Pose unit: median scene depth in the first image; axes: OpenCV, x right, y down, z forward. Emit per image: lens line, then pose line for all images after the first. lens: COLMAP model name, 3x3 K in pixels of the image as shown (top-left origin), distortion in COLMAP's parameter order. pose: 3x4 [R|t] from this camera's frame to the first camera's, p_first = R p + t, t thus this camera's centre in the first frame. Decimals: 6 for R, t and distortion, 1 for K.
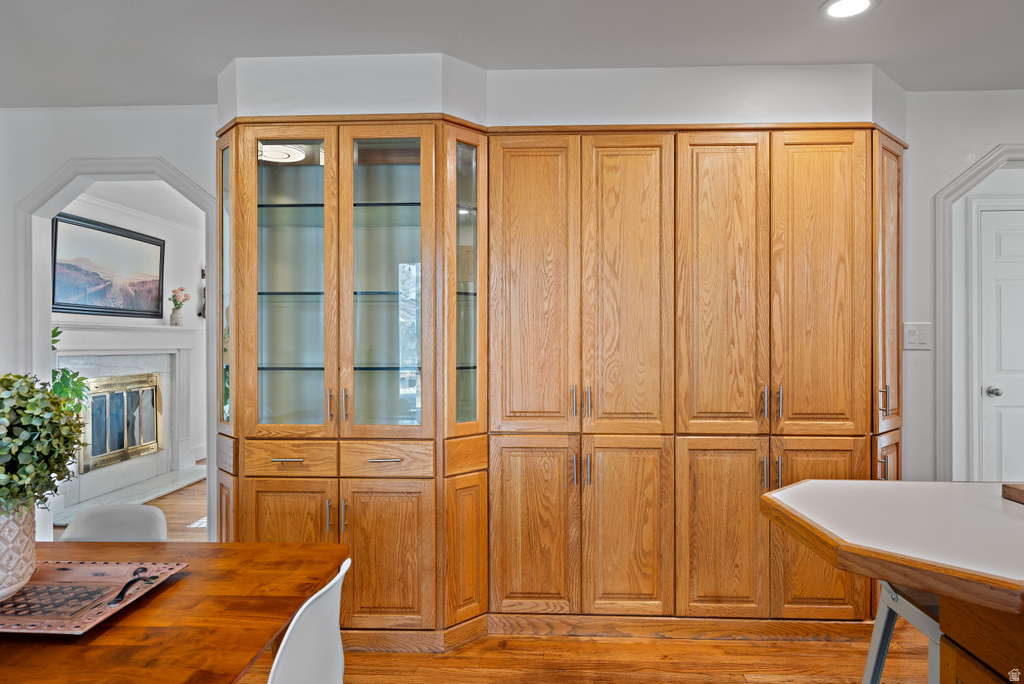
lens RADIAL K [[607.2, 0, 515.2], [0, 607.2, 339.0], [0, 0, 1]] dist [0.003202, 0.002334]
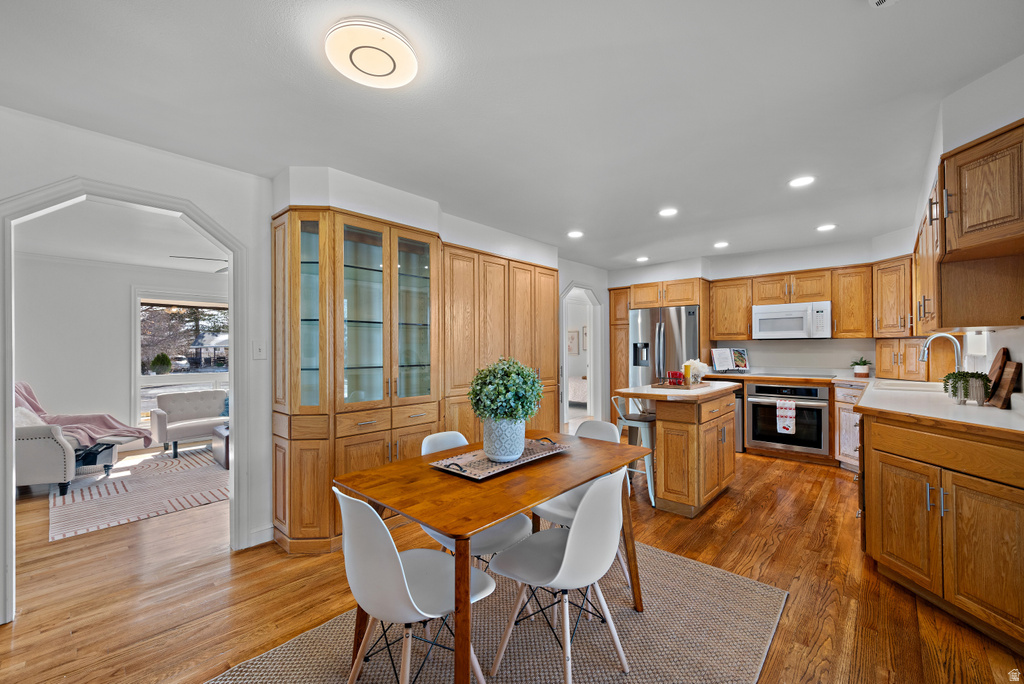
lens RADIAL K [[410.4, 0, 521.1], [0, 410.4, 344.8], [0, 0, 1]] dist [0.003262, 0.000748]
pose [[0.634105, 0.006087, 0.773223, -0.937259], [0.003758, 0.999933, -0.010953, 0.000594], [-0.773238, 0.009851, 0.634040, -0.032162]]
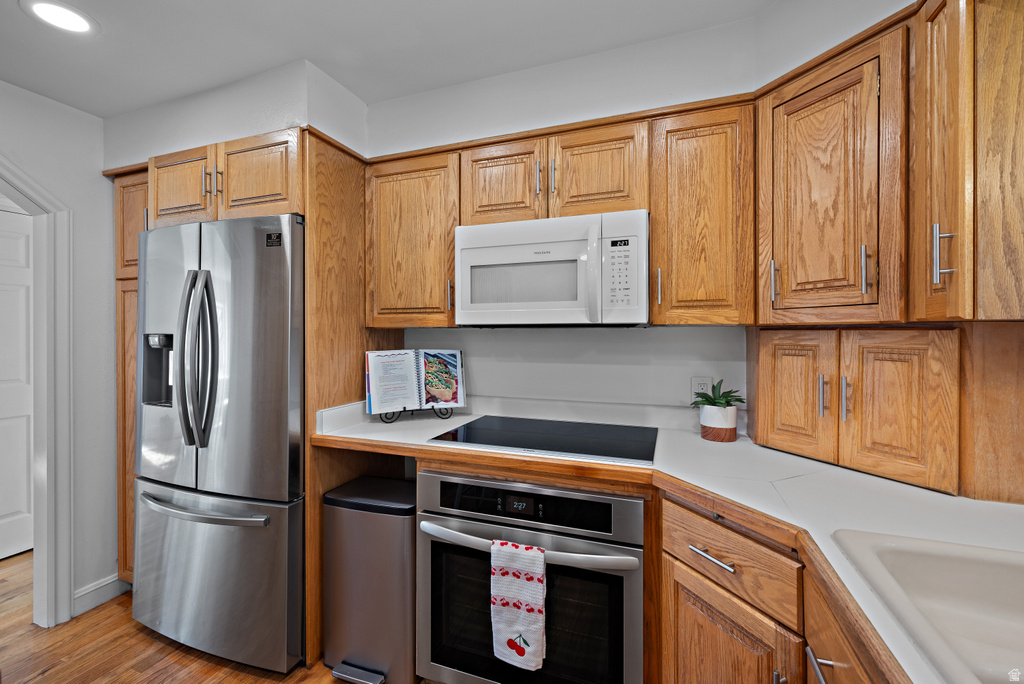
lens RADIAL K [[410.4, 0, 525.1], [0, 410.4, 329.8], [0, 0, 1]] dist [0.003262, 0.000748]
pose [[0.288429, 0.004384, 0.957491, 0.750982], [0.001733, 0.999985, -0.005101, -0.034623], [-0.957500, 0.003131, 0.288417, 0.061750]]
